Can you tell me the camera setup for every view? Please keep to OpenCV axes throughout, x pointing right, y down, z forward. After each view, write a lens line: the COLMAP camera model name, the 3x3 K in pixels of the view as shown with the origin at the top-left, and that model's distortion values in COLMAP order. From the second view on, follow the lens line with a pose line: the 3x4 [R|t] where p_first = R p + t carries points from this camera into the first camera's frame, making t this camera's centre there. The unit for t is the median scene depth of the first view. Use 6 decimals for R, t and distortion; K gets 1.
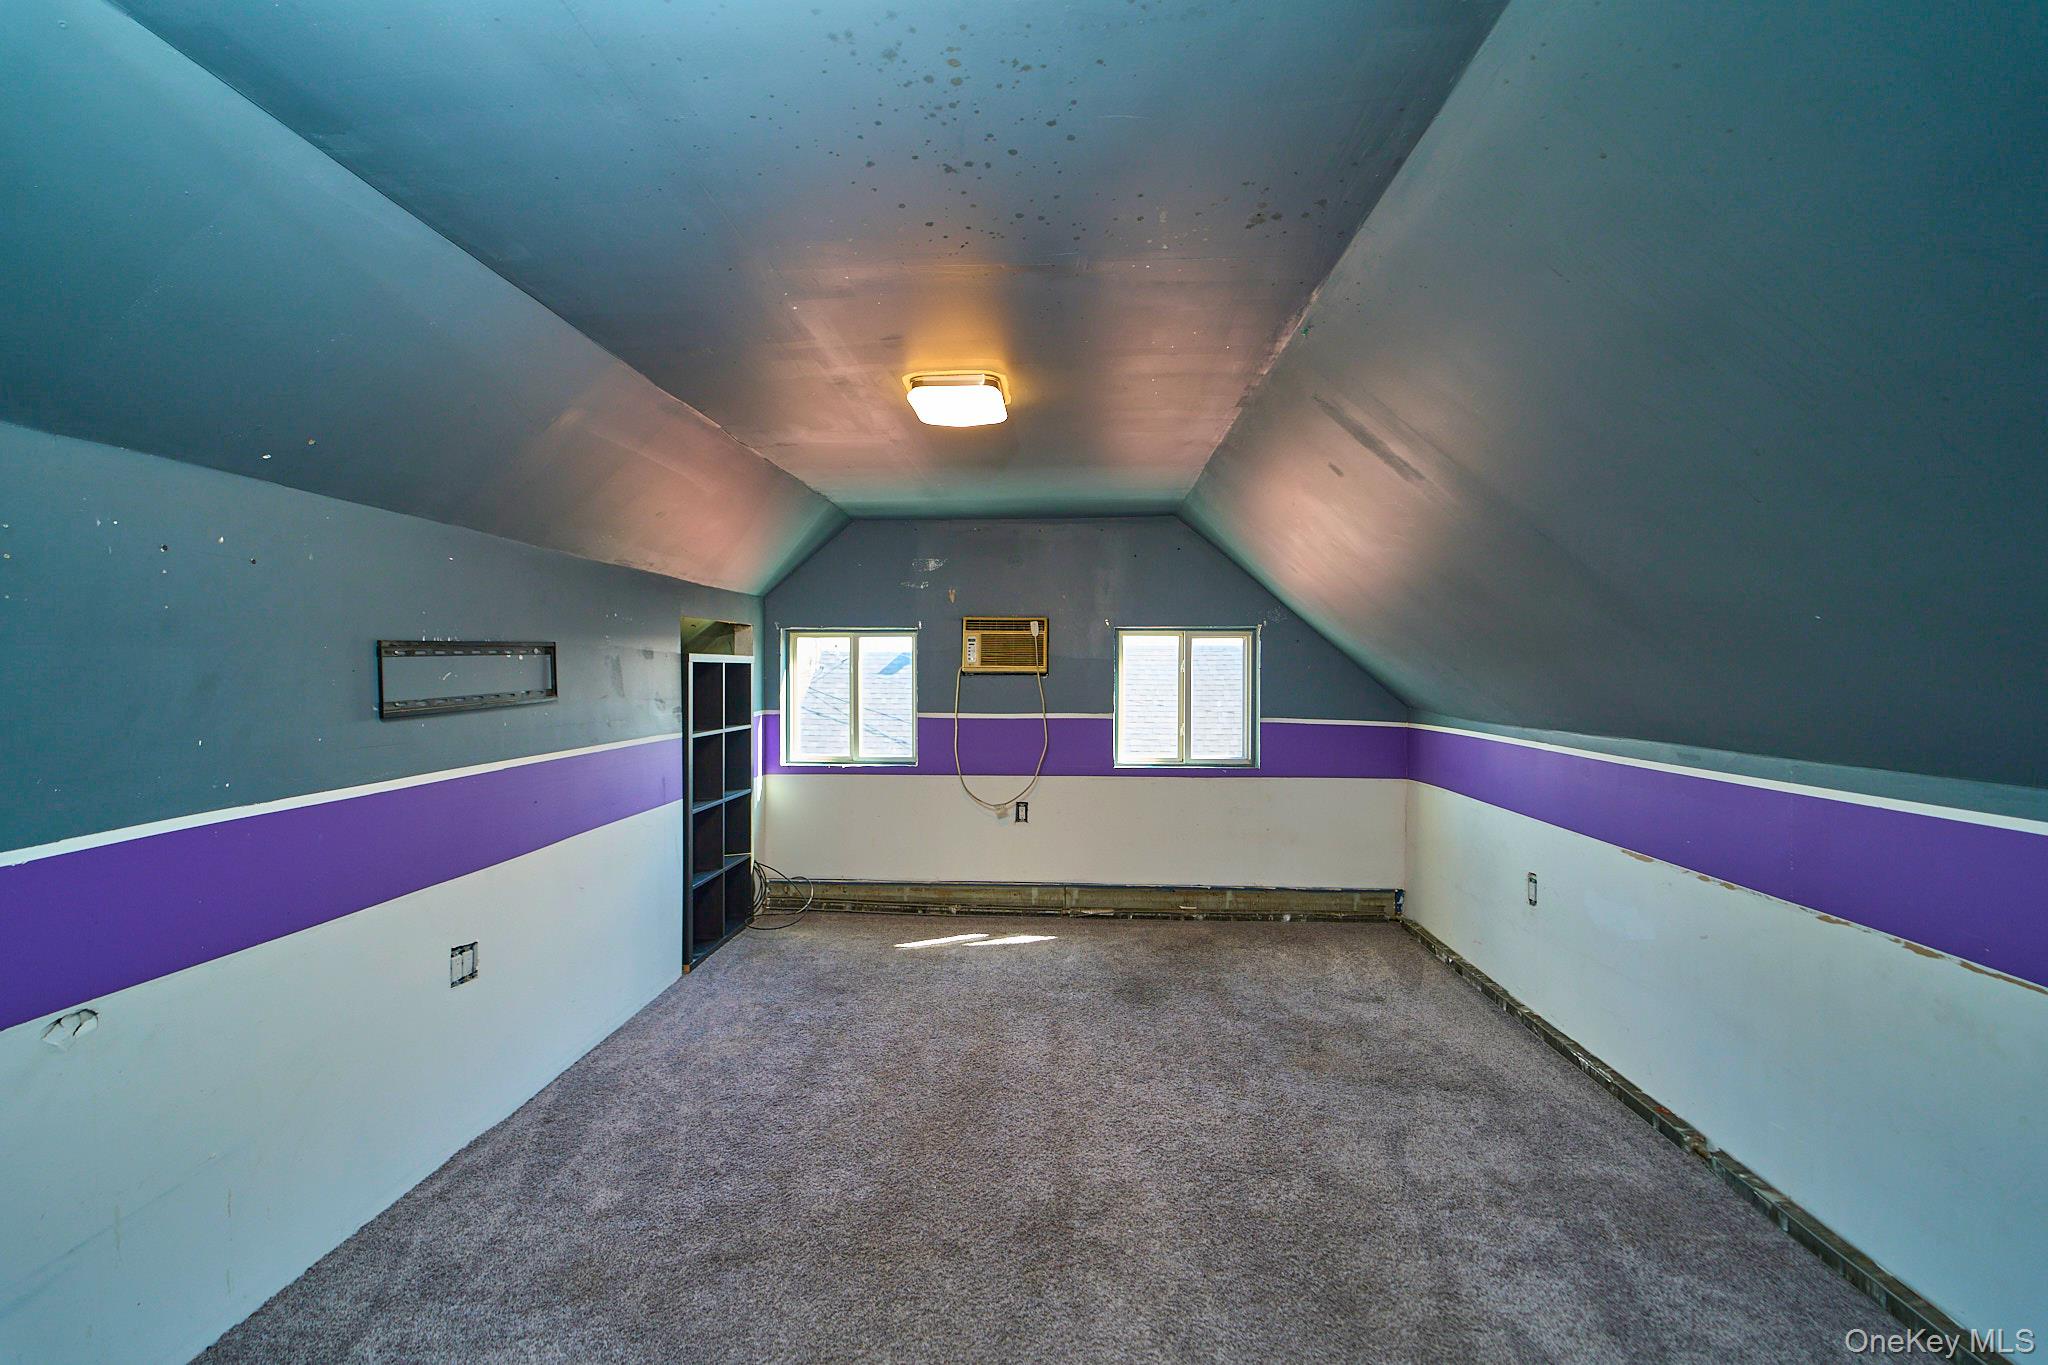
lens RADIAL K [[819.8, 0, 1028.2], [0, 819.8, 678.5], [0, 0, 1]] dist [-0.003096, -0.000187]
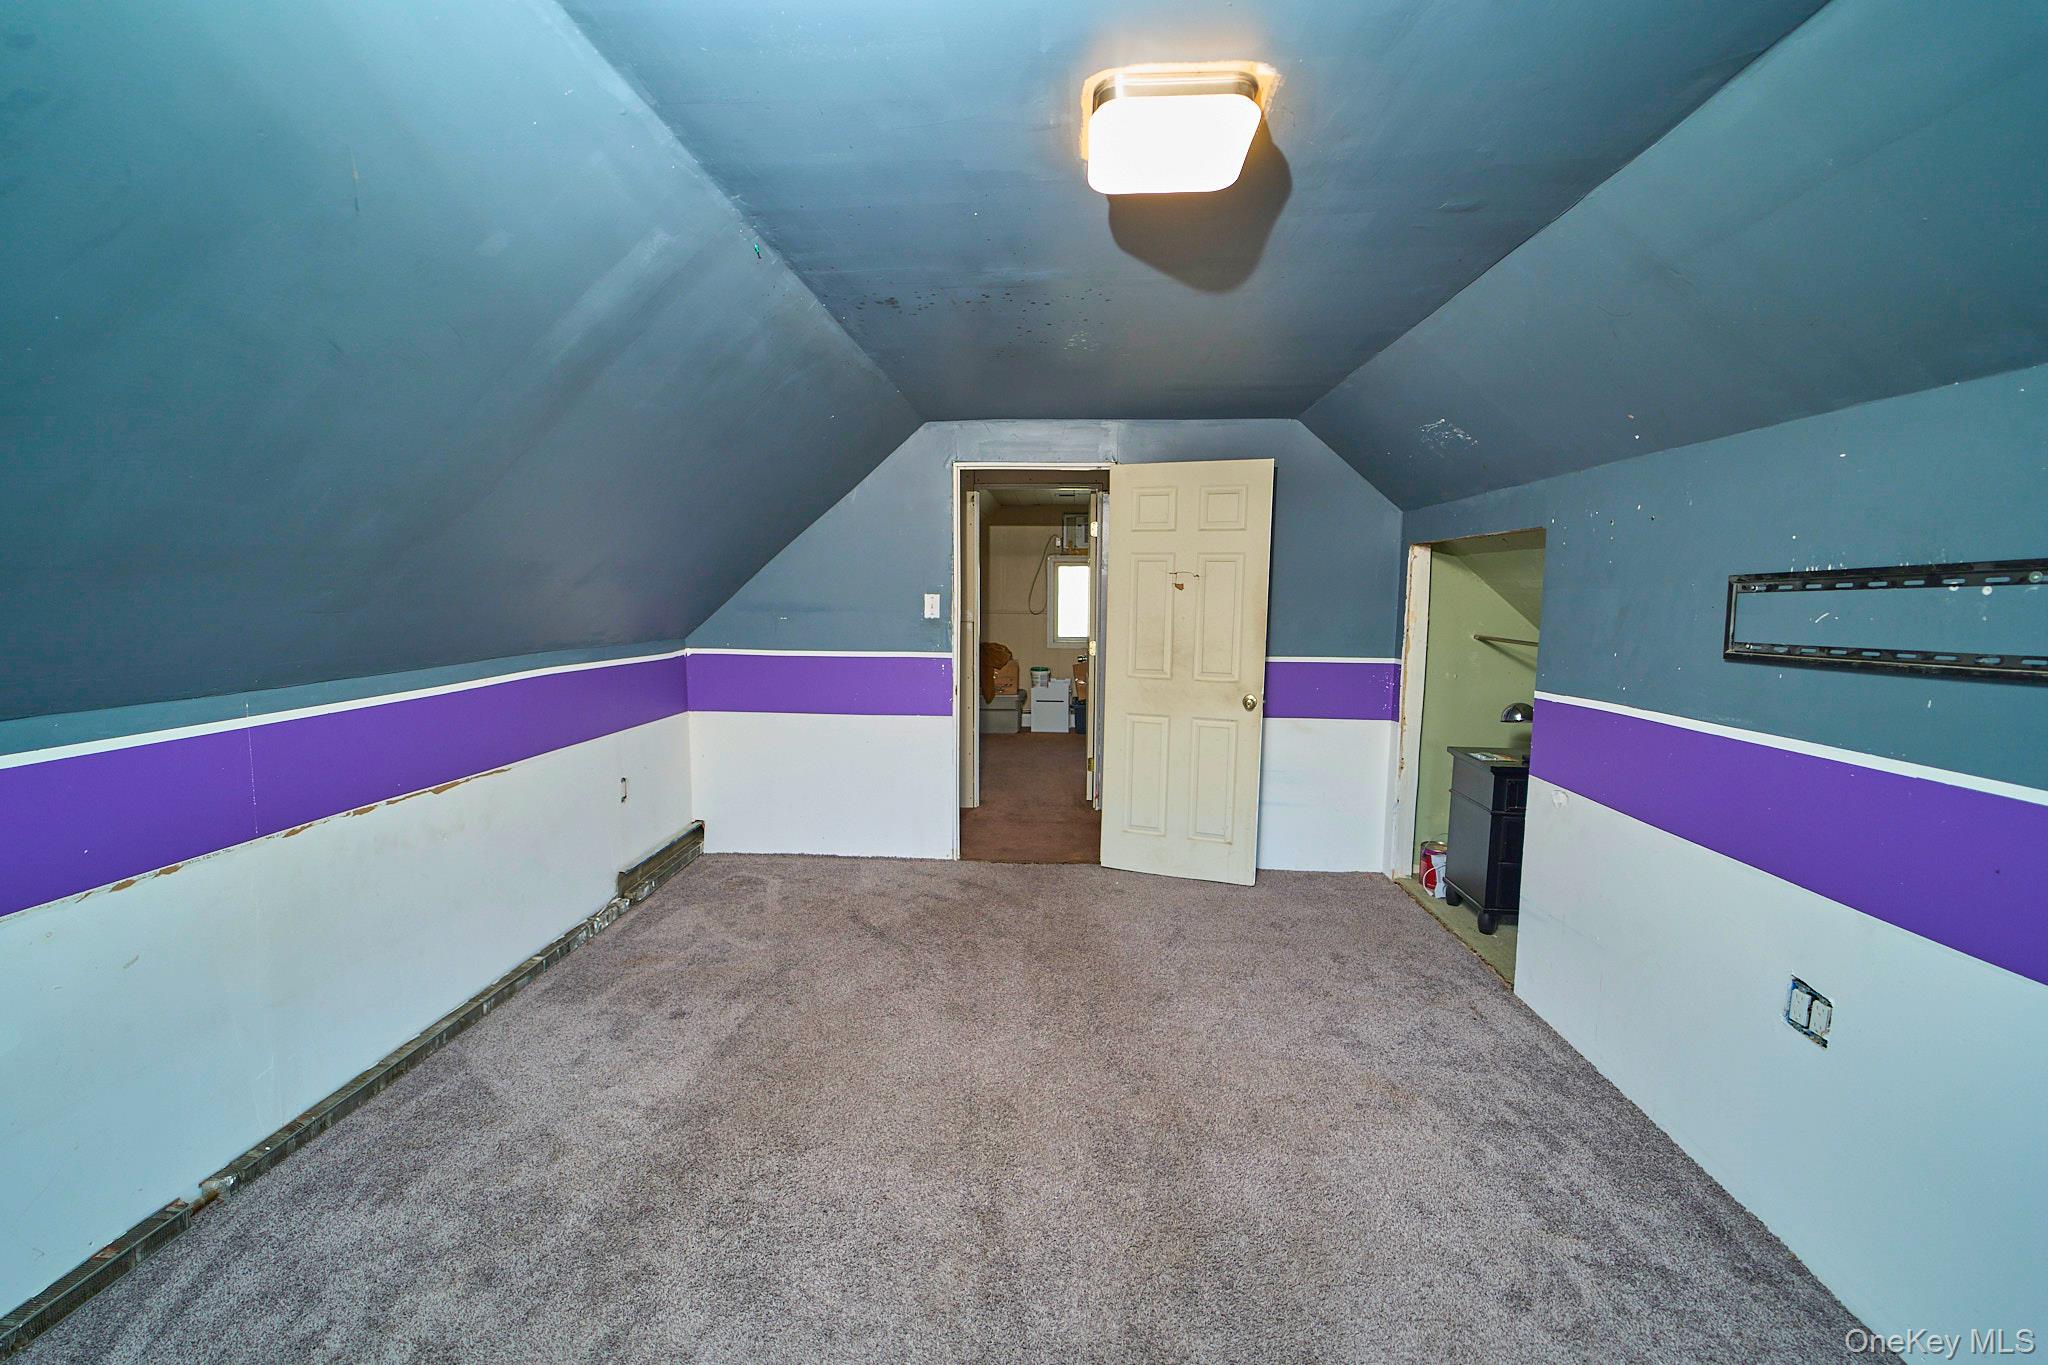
lens RADIAL K [[819.8, 0, 1022.6], [0, 819.8, 681.5], [0, 0, 1]] dist [-0.003096, -0.000187]
pose [[-0.999887, -0.007573, 0.012990, 0.005831], [-0.005916, 0.992365, 0.123192, -0.021892], [-0.013824, 0.123102, -0.992298, 1.179630]]
